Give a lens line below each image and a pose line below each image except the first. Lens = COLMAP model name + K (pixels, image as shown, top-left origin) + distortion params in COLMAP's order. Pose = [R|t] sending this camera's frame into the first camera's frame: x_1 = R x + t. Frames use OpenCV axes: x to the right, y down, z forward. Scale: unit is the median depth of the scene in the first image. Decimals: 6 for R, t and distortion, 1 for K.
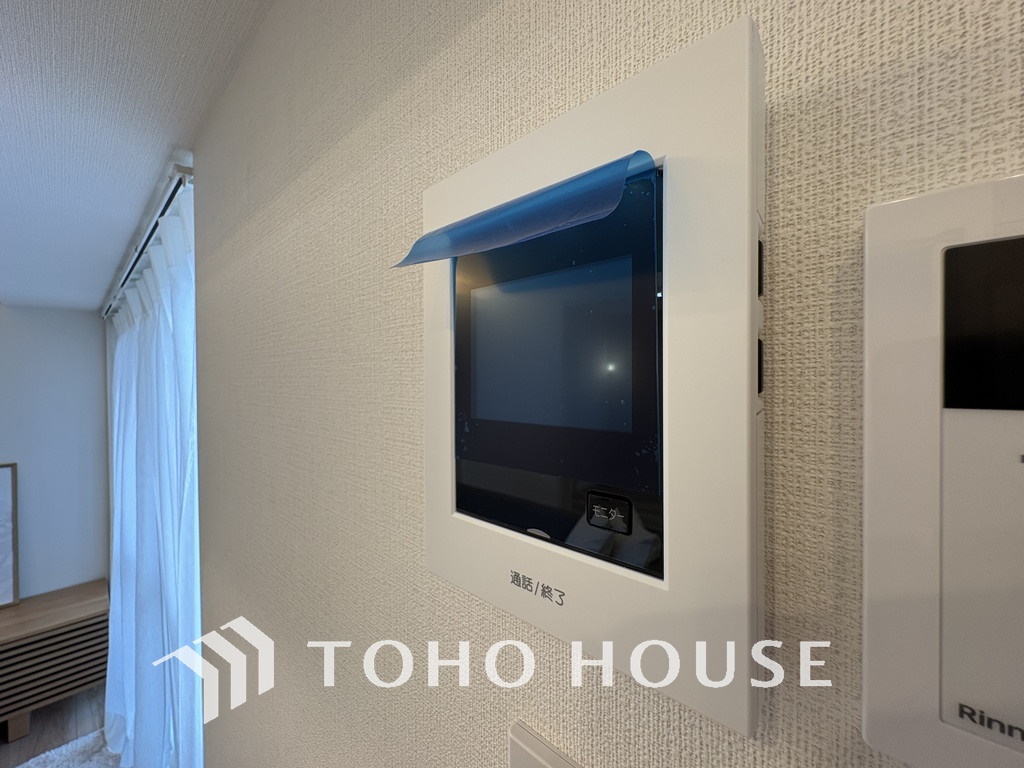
lens RADIAL K [[410.7, 0, 512.5], [0, 410.7, 384.1], [0, 0, 1]] dist [0.003488, 0.000617]
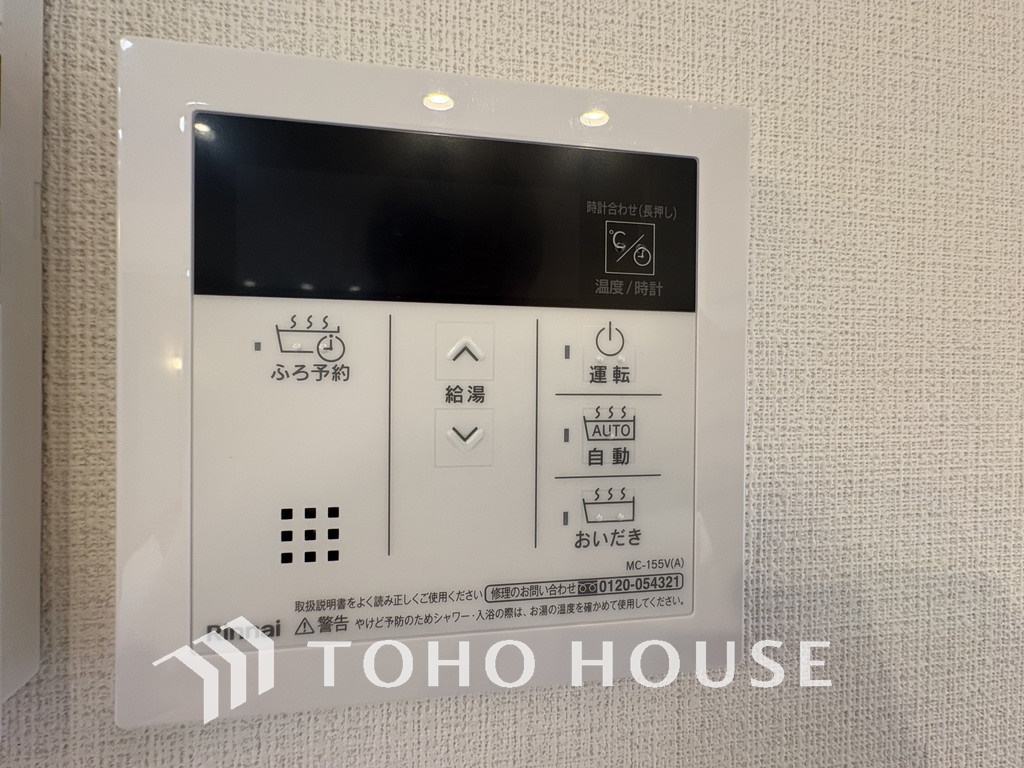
lens RADIAL K [[410.7, 0, 511.1], [0, 410.7, 386.8], [0, 0, 1]] dist [0.003488, 0.000617]
pose [[0.643404, 0.003014, 0.765521, 0.593600], [-0.001091, 0.999995, -0.003020, 0.186433], [-0.765526, 0.001108, 0.643404, -0.053328]]
